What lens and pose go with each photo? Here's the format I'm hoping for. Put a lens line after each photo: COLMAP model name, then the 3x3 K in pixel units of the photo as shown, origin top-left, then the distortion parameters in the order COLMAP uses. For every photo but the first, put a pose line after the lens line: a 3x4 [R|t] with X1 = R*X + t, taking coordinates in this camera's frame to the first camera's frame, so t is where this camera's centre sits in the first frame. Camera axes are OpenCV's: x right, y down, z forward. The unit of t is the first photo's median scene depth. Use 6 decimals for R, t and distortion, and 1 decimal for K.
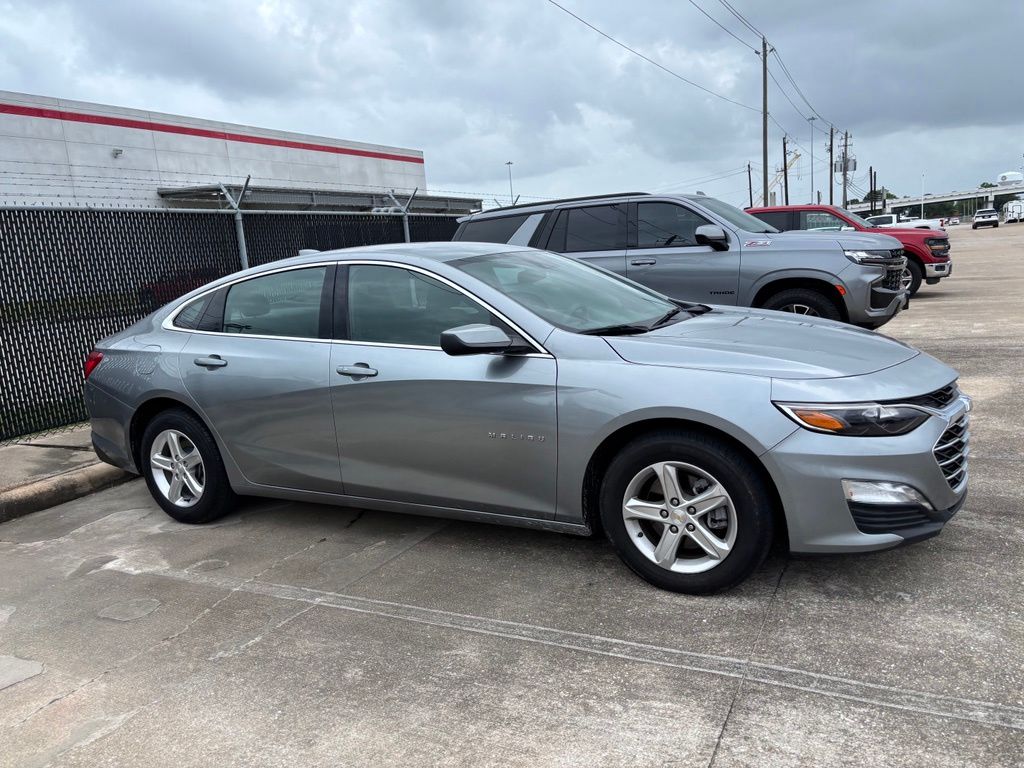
lens RADIAL K [[781.8, 0, 512.5], [0, 781.8, 390.1], [0, 0, 1]] dist [0.034282, -0.027890]
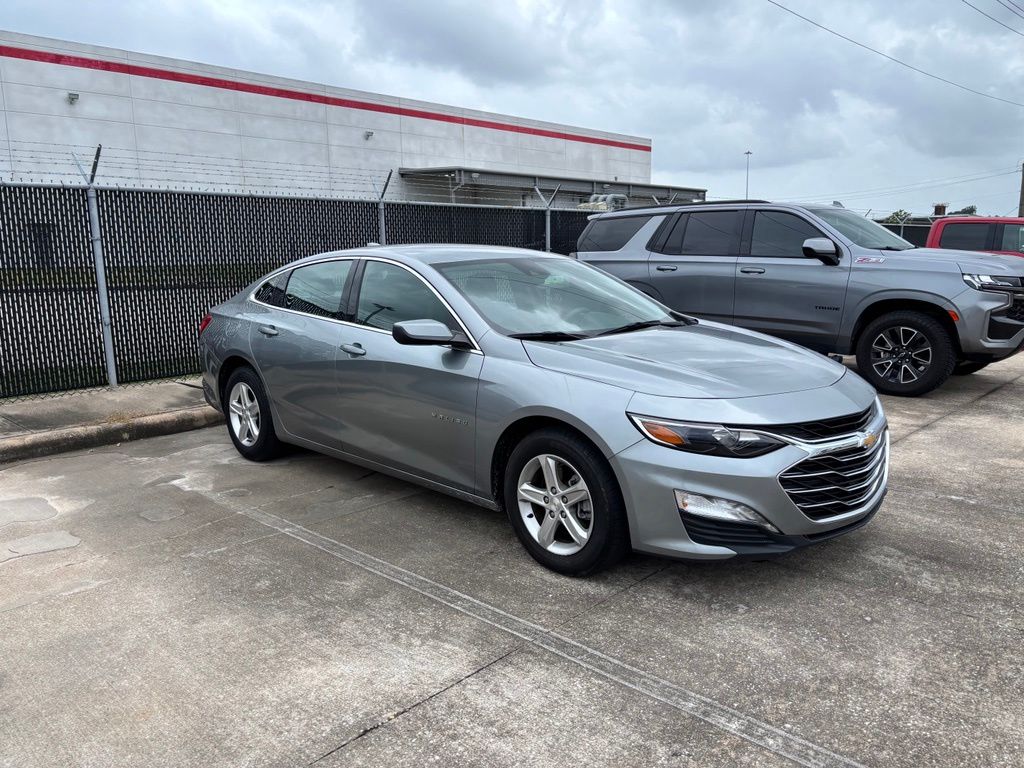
lens RADIAL K [[781.8, 0, 514.1], [0, 781.8, 382.3], [0, 0, 1]] dist [0.034282, -0.027890]
pose [[0.958155, 0.109666, -0.264409, 0.302056], [-0.107701, 0.993941, 0.021964, -0.022871], [0.265216, 0.007432, 0.964160, -0.077542]]
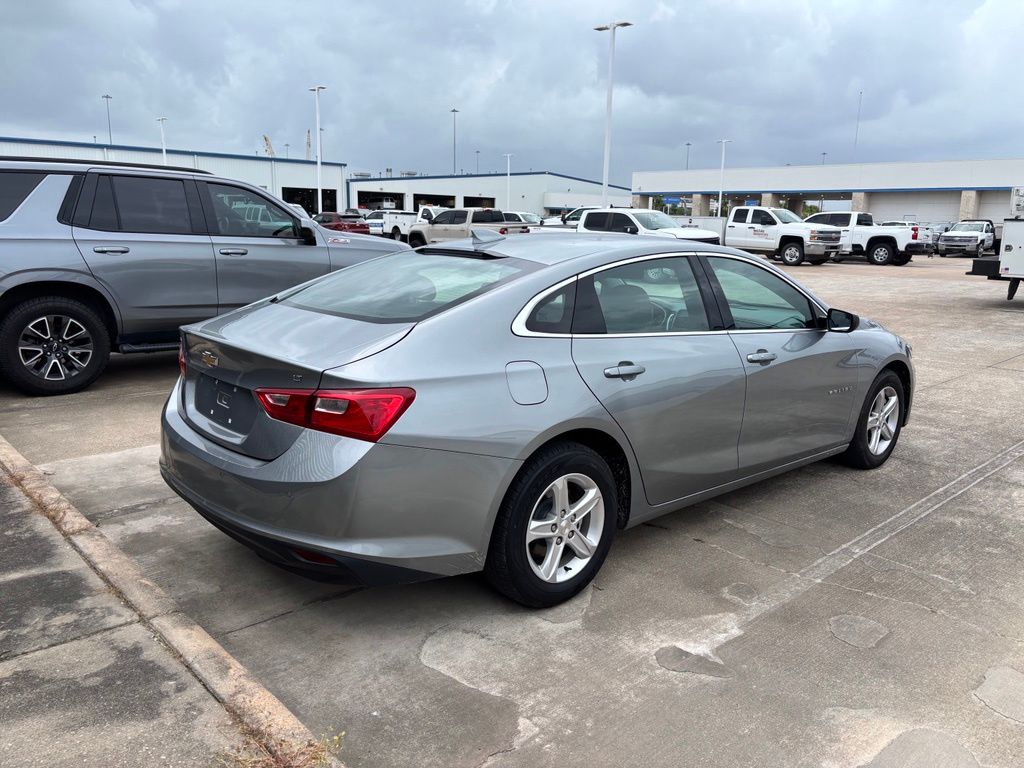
lens RADIAL K [[781.8, 0, 522.8], [0, 781.8, 383.1], [0, 0, 1]] dist [0.034282, -0.027890]
pose [[0.327081, -0.109755, 0.938601, -1.102603], [0.115214, 0.990454, 0.075669, -0.090286], [-0.937947, 0.083390, 0.336604, 0.794646]]
